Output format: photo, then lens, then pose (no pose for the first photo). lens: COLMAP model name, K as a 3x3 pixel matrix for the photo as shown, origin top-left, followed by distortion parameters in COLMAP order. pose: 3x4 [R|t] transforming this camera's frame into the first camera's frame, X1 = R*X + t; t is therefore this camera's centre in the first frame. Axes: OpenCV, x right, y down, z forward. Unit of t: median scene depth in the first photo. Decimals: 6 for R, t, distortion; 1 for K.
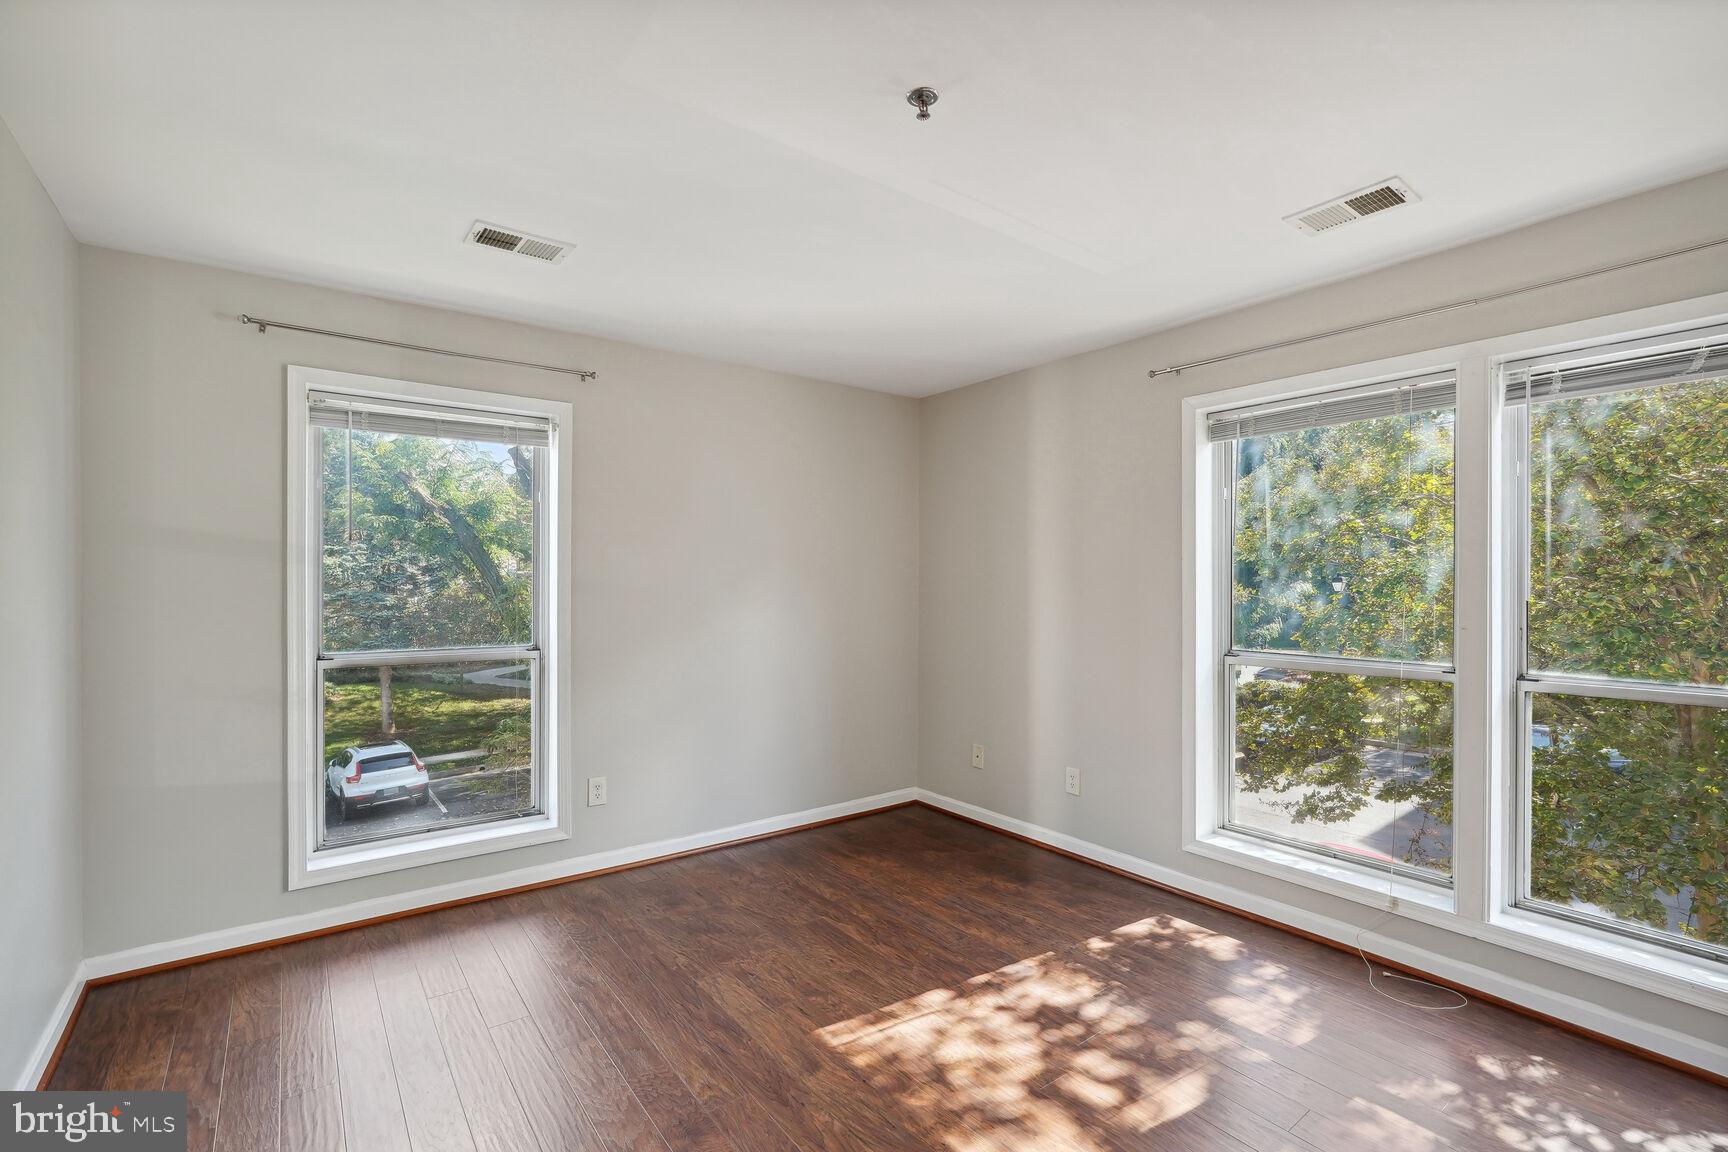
lens RADIAL K [[775.8, 0, 860.7], [0, 775.8, 584.8], [0, 0, 1]] dist [0.000935, 0.000269]
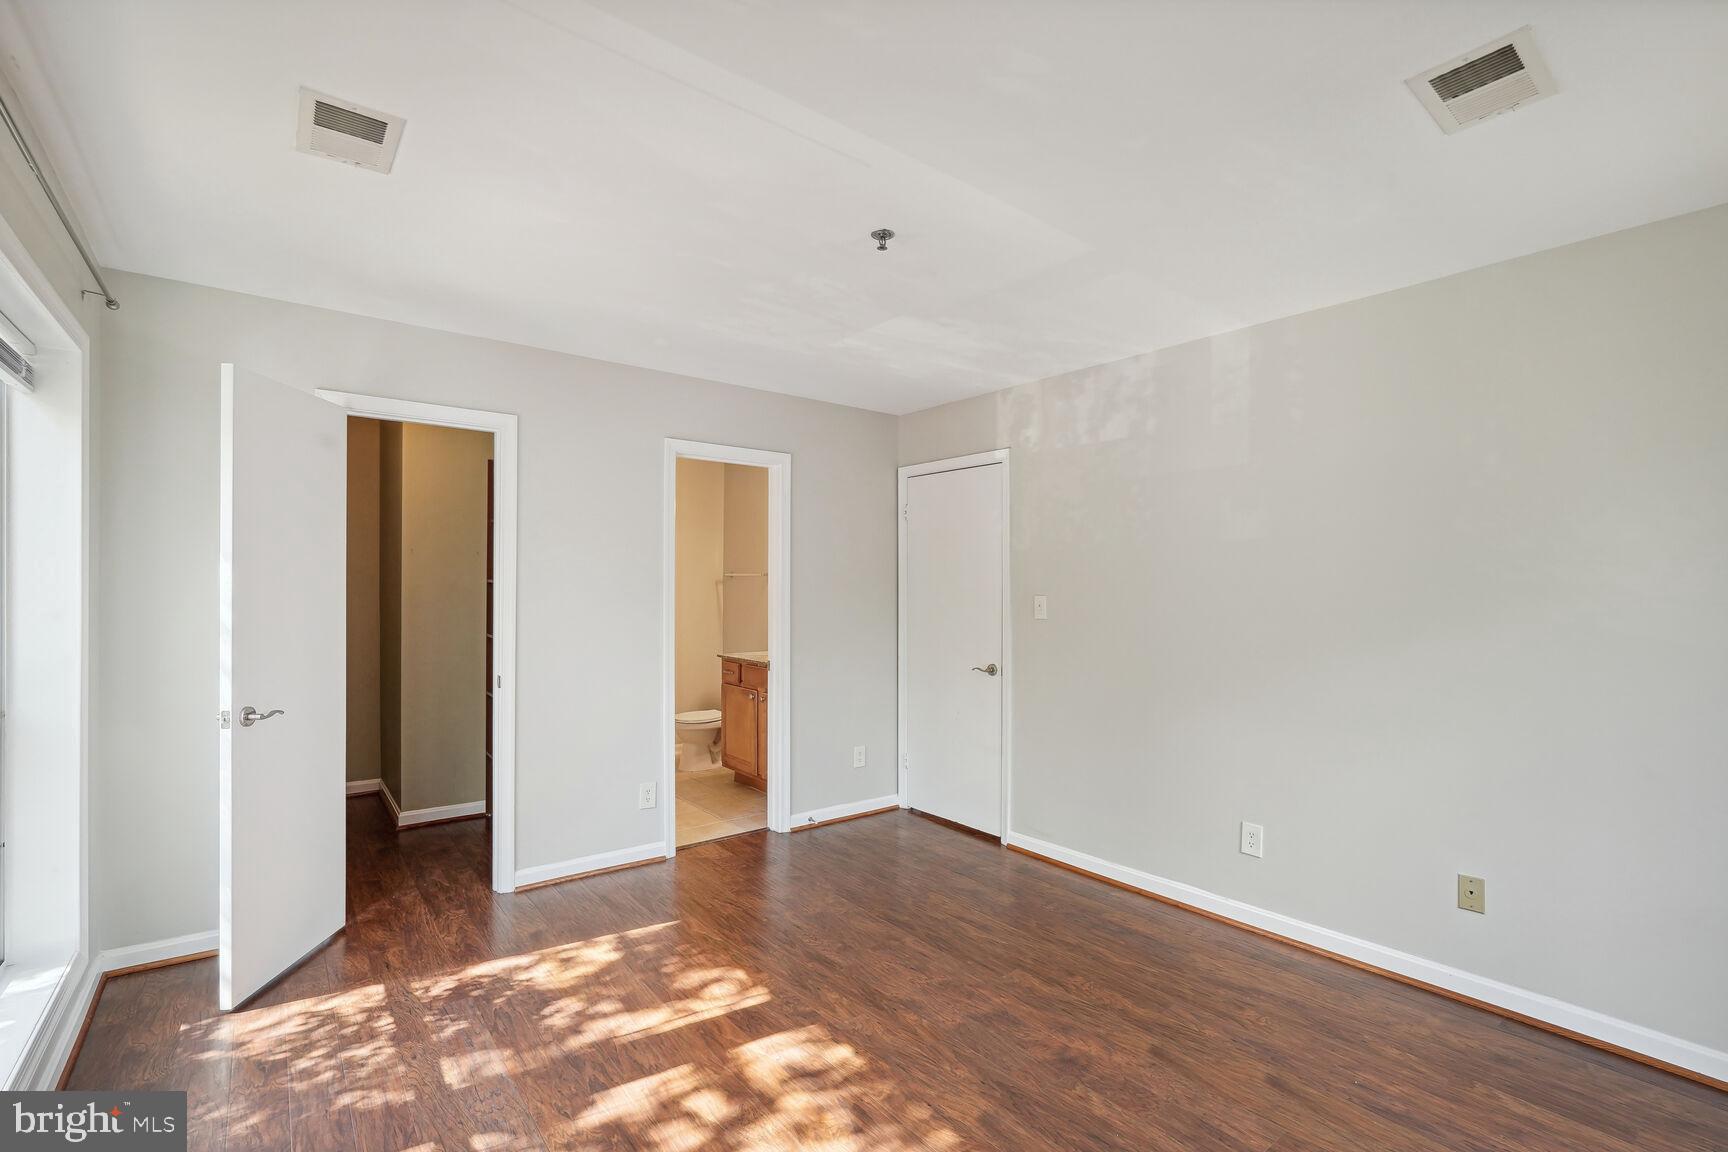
lens RADIAL K [[775.8, 0, 860.7], [0, 775.8, 584.8], [0, 0, 1]] dist [0.000935, 0.000269]
pose [[-0.999846, -0.010932, -0.013730, 0.128007], [-0.010929, 0.999940, -0.000313, -0.011144], [0.013733, -0.000162, -0.999906, 2.026817]]
